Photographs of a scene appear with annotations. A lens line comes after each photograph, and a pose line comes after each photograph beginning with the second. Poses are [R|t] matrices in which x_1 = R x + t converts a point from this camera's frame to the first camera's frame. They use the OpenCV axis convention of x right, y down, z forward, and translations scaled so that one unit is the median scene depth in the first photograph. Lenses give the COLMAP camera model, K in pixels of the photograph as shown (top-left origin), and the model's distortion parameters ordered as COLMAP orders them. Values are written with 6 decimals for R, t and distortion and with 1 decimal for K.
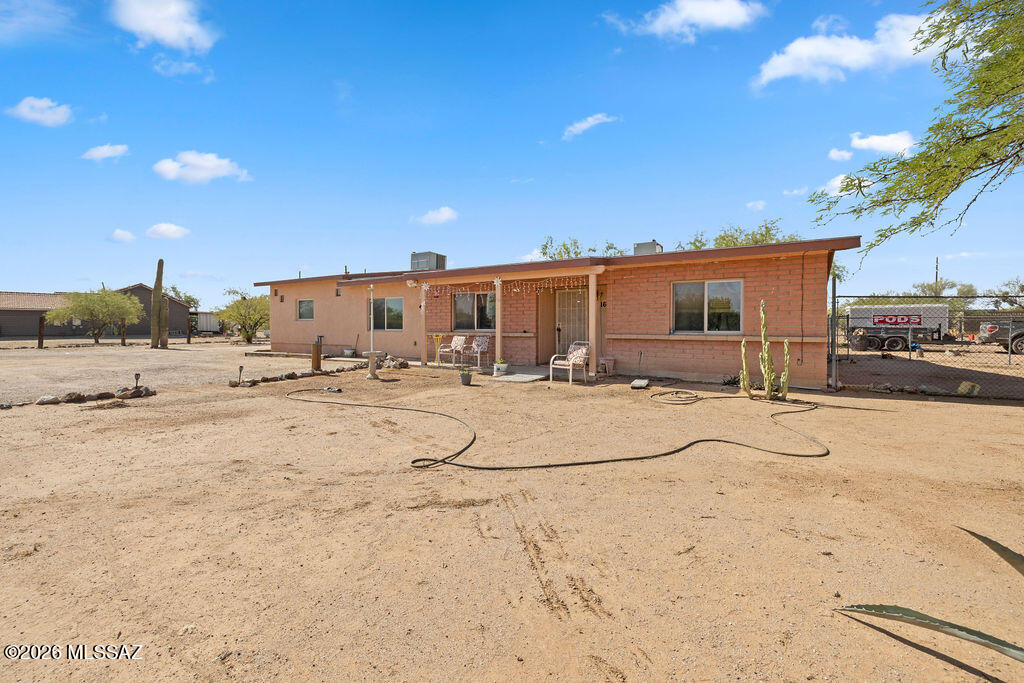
lens RADIAL K [[435.1, 0, 512.0], [0, 435.1, 333.9], [0, 0, 1]] dist [0.001748, 0.000141]
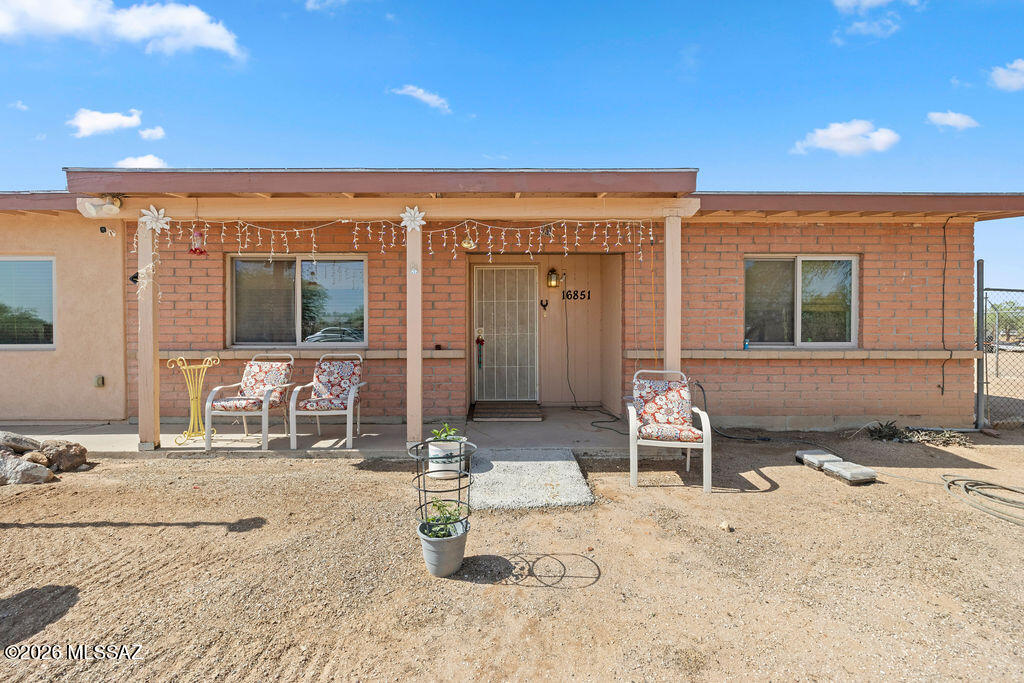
lens RADIAL K [[435.1, 0, 504.6], [0, 435.1, 341.9], [0, 0, 1]] dist [0.001748, 0.000141]
pose [[0.838097, -0.012590, 0.545376, -0.175980], [0.012400, 0.999915, 0.004027, -0.012951], [-0.545381, 0.003387, 0.838182, 0.636338]]
